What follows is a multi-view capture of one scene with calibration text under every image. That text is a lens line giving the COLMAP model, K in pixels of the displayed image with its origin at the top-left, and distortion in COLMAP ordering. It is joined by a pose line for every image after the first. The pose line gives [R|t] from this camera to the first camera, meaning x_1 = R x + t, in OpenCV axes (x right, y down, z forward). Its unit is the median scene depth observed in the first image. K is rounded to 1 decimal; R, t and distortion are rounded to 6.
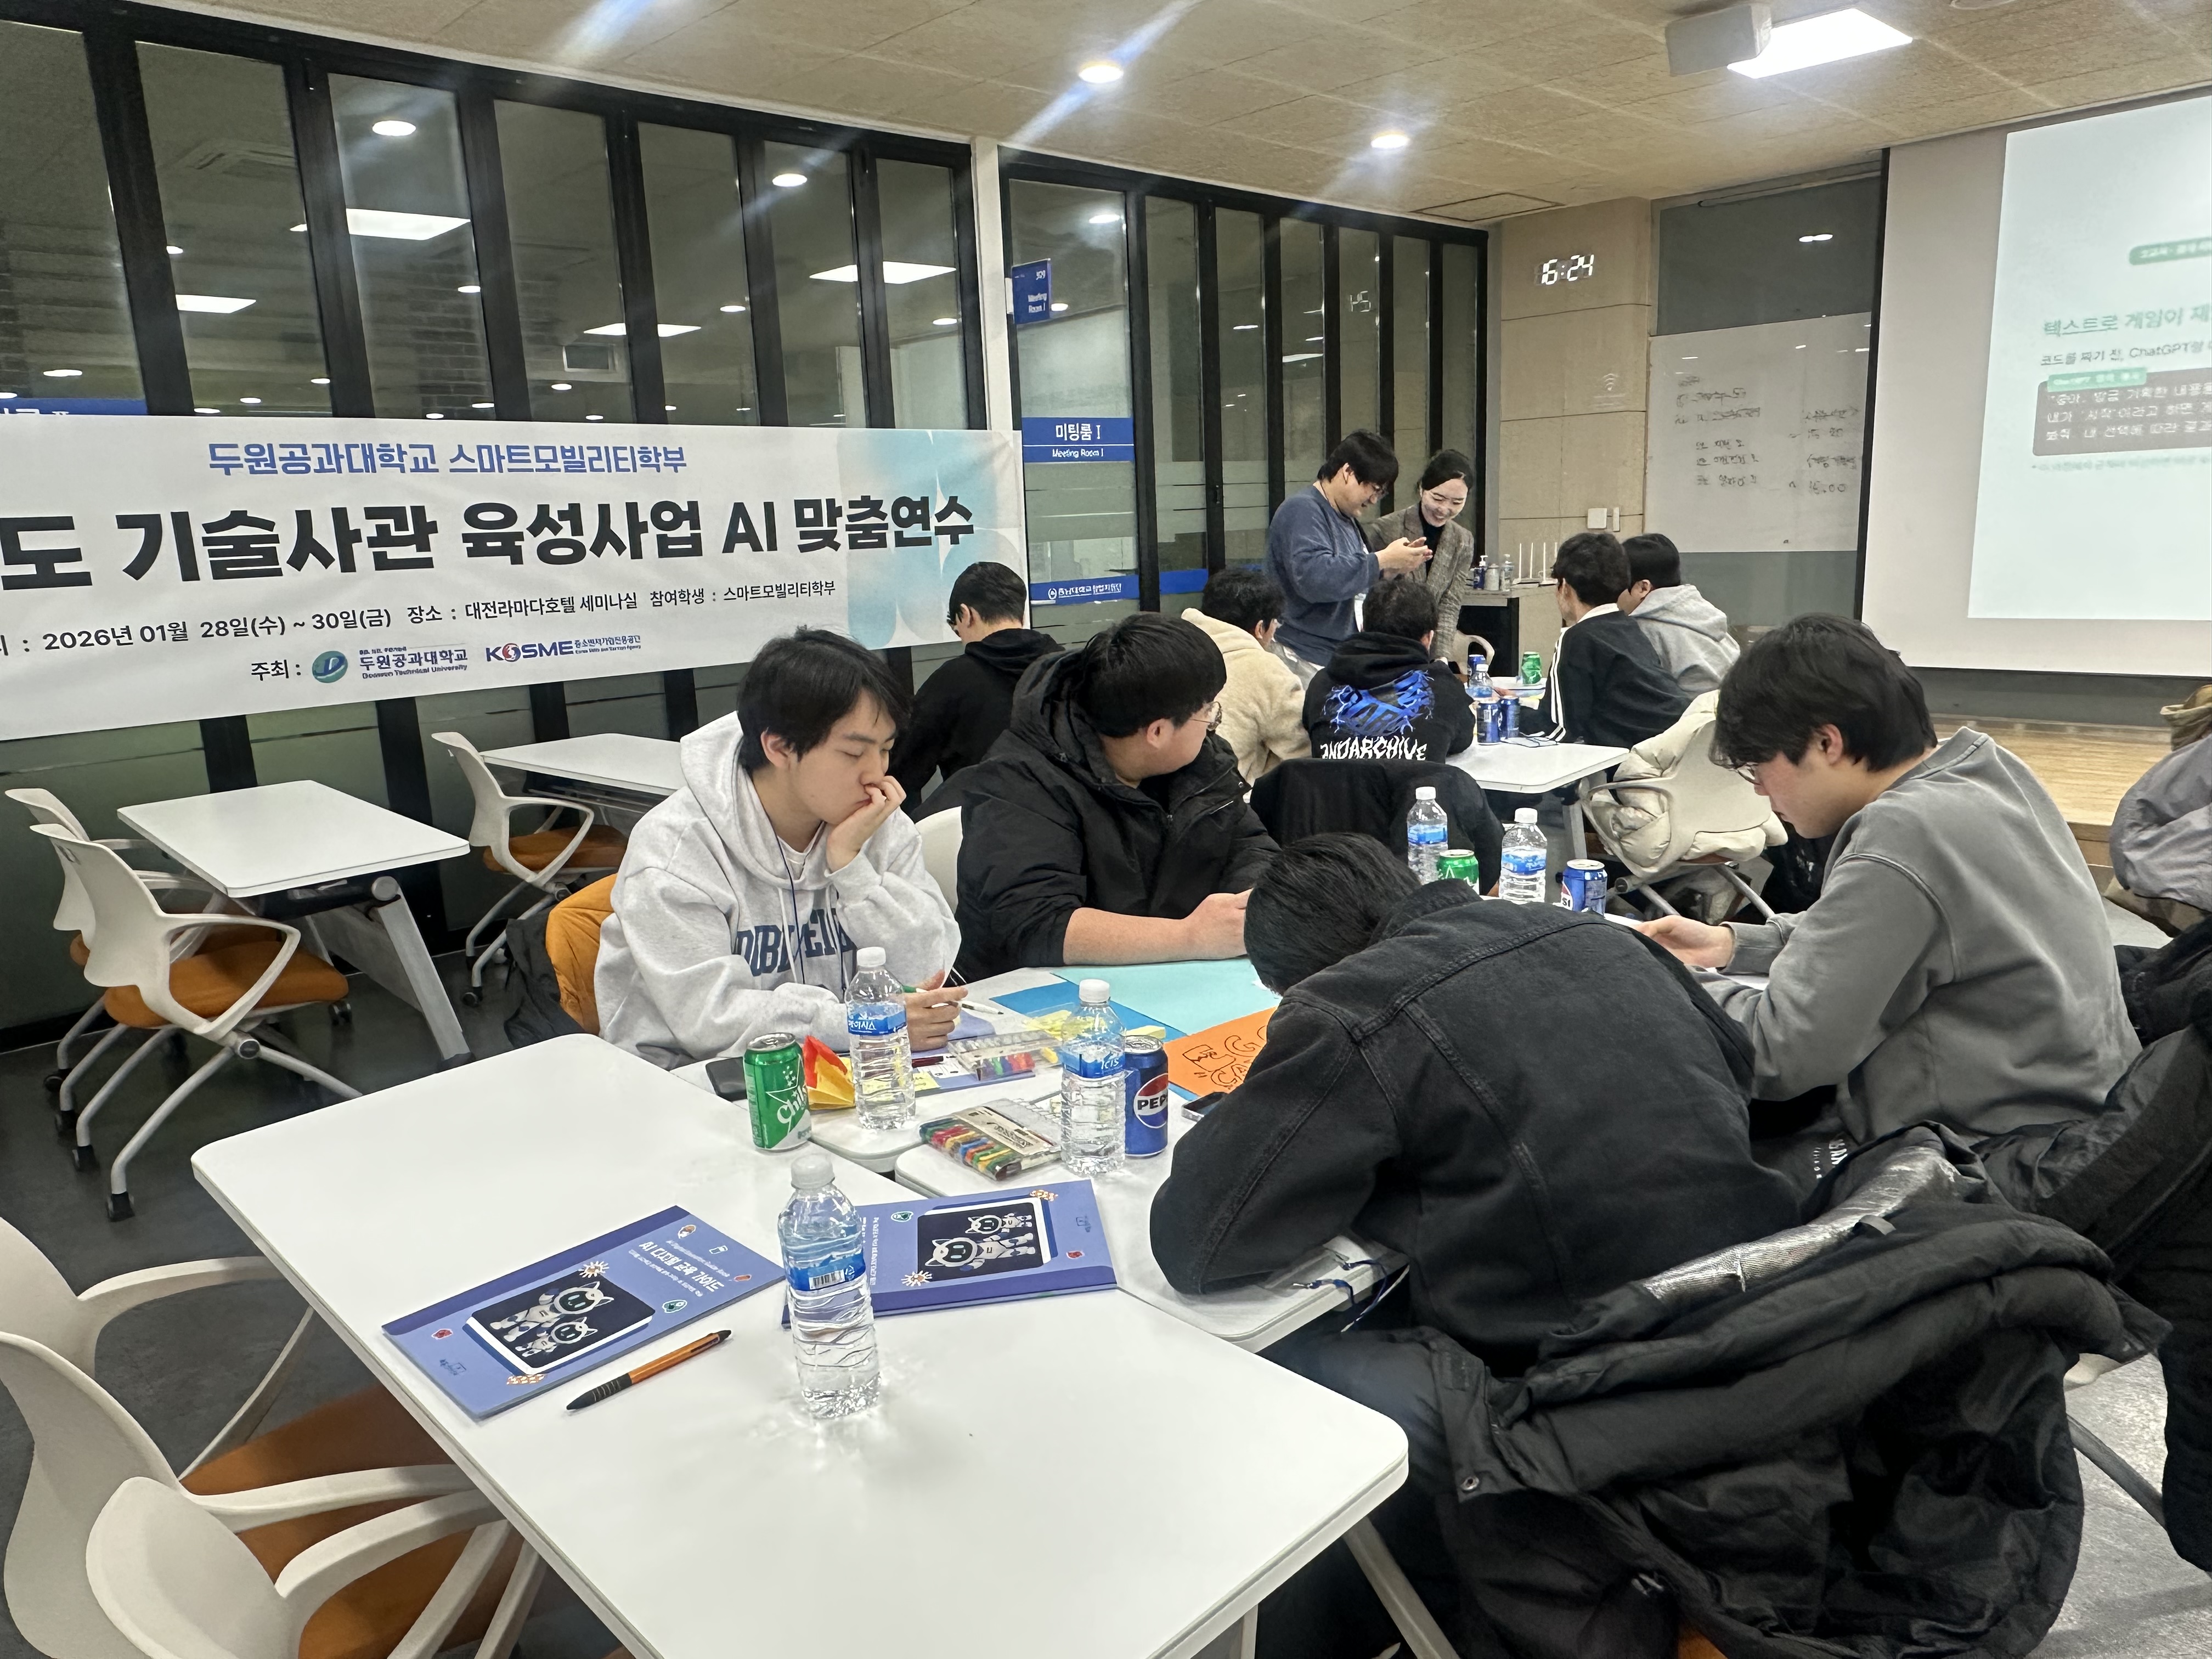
lens RADIAL K [[1493.0, 0, 1108.8], [0, 1493.0, 865.2], [0, 0, 1]] dist [-0.005437, -0.020799]
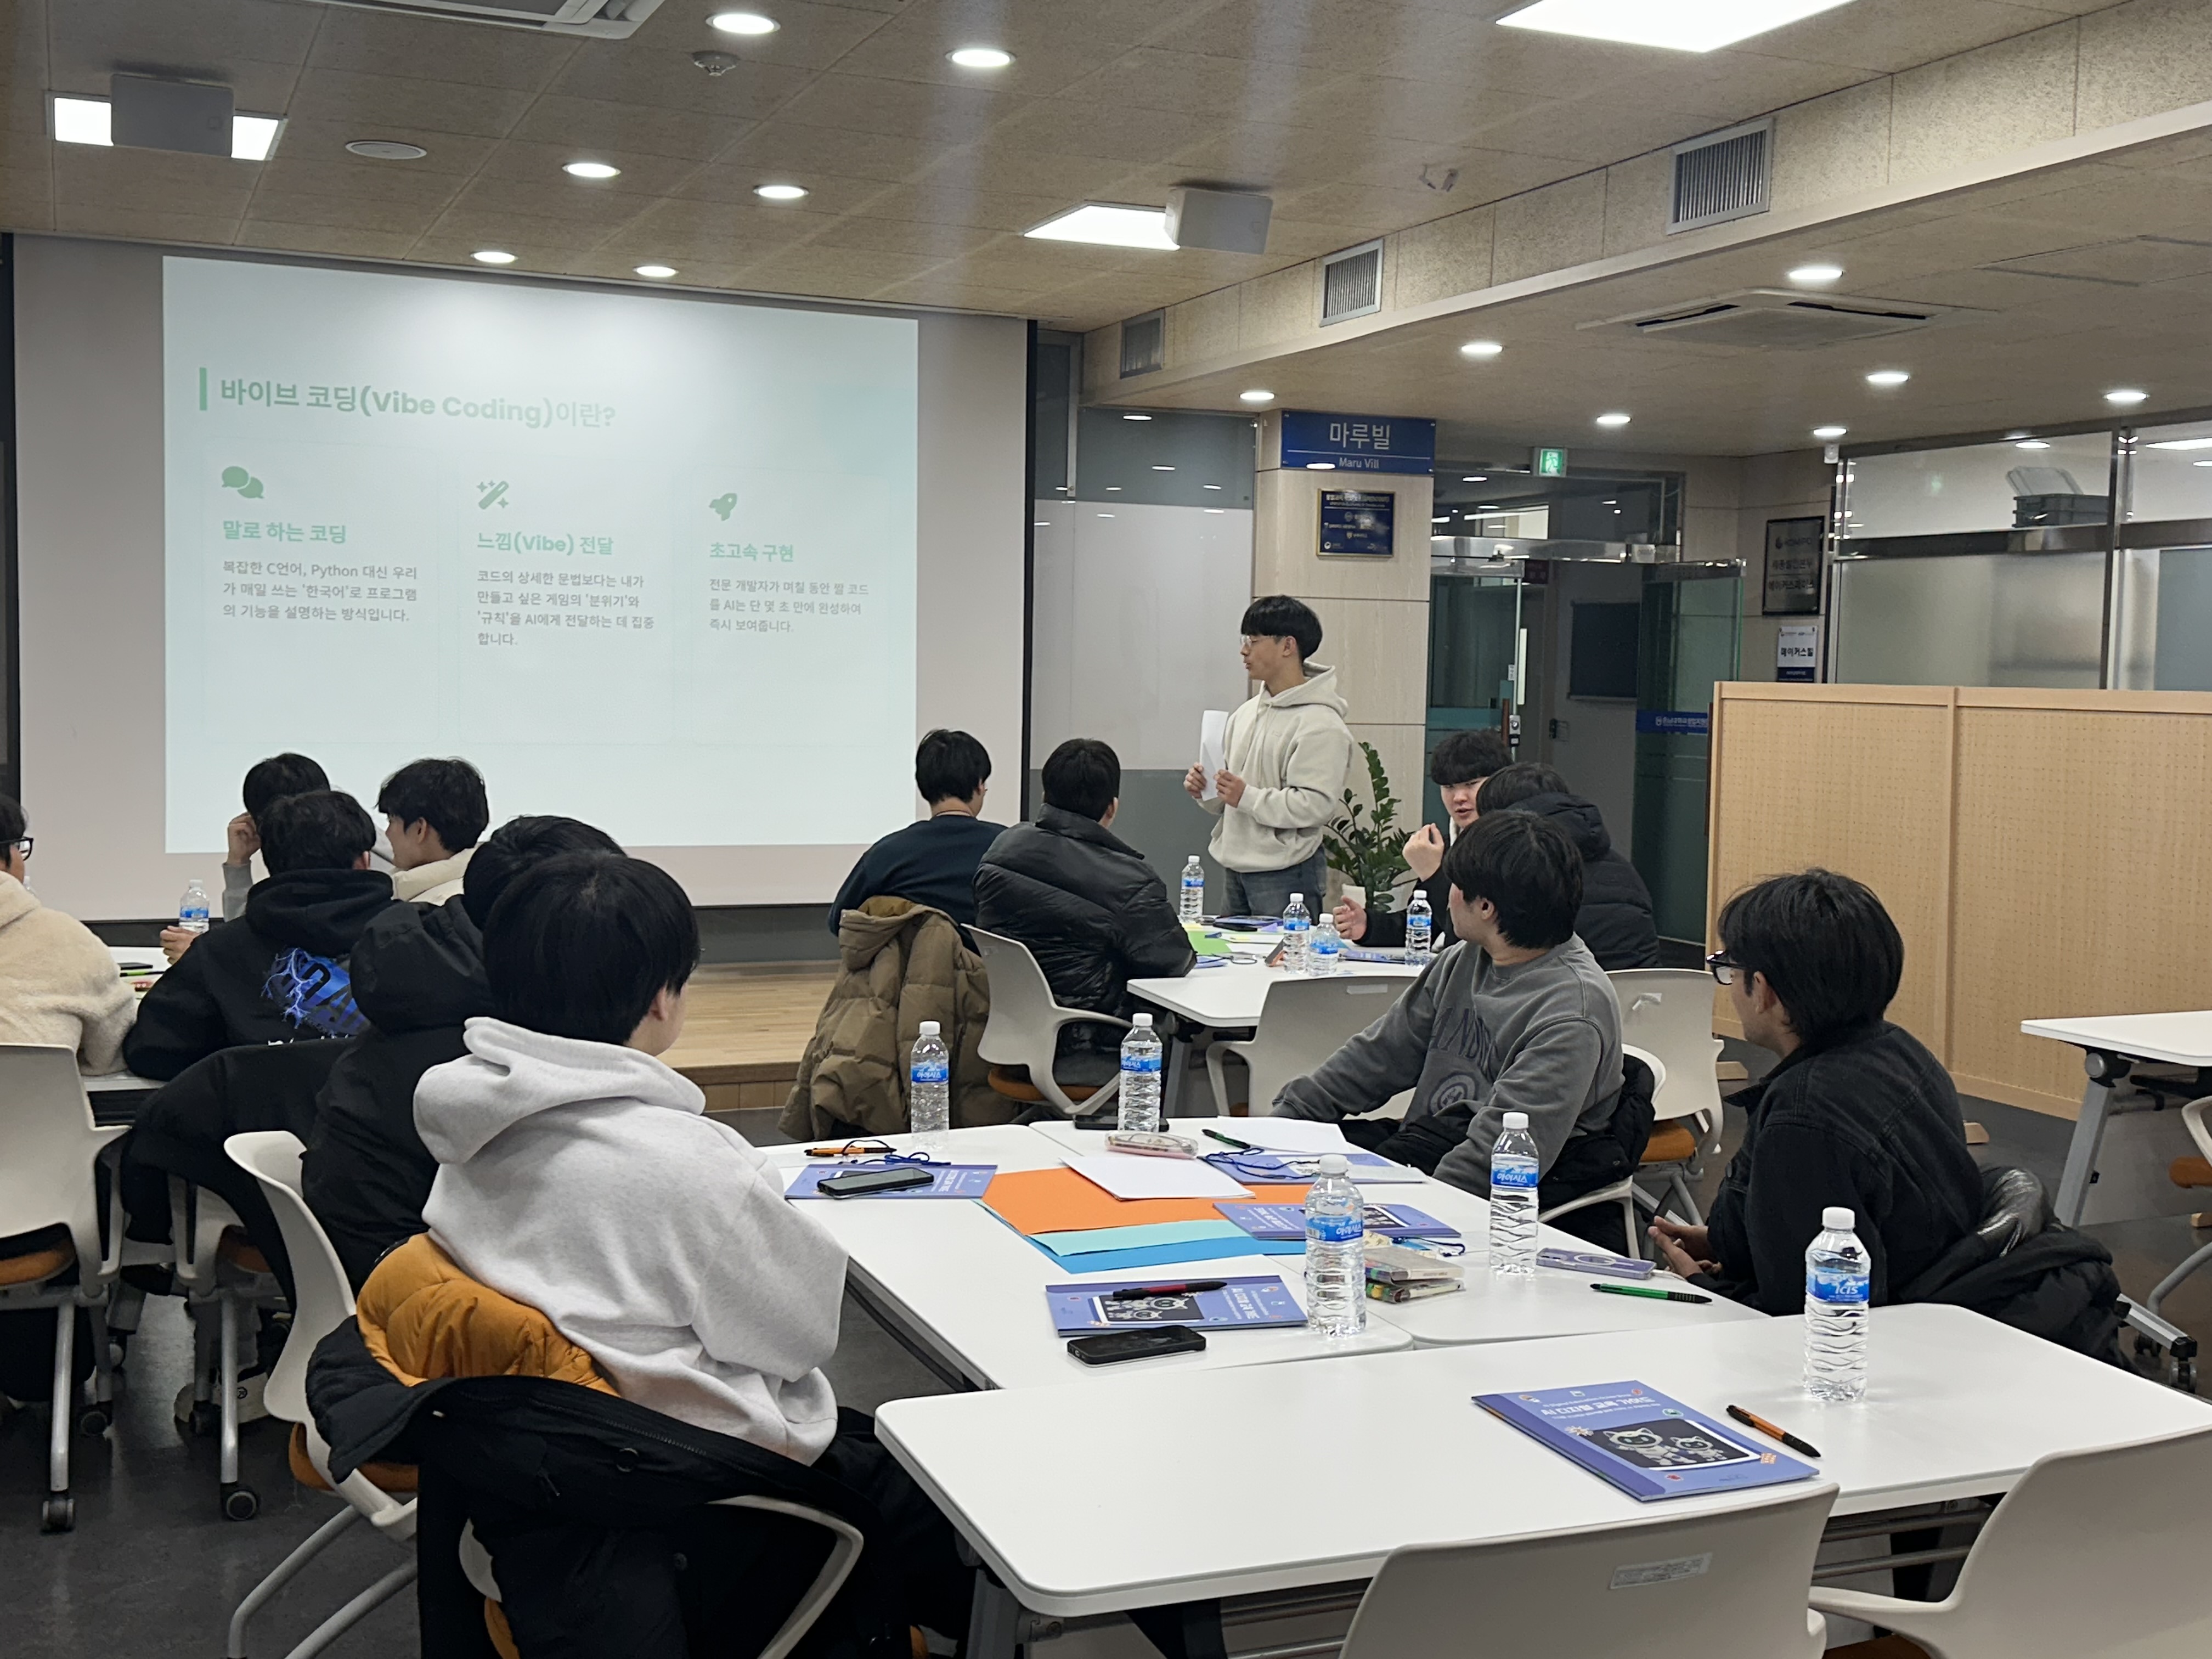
lens RADIAL K [[2383.7, 0, 1112.9], [0, 2383.7, 828.0], [0, 0, 1]] dist [0.078604, 0.000000]
pose [[0.353620, -0.006676, 0.935365, -0.535066], [0.175462, 0.982697, -0.059321, -0.028922], [-0.918785, 0.185098, 0.348673, 0.160653]]
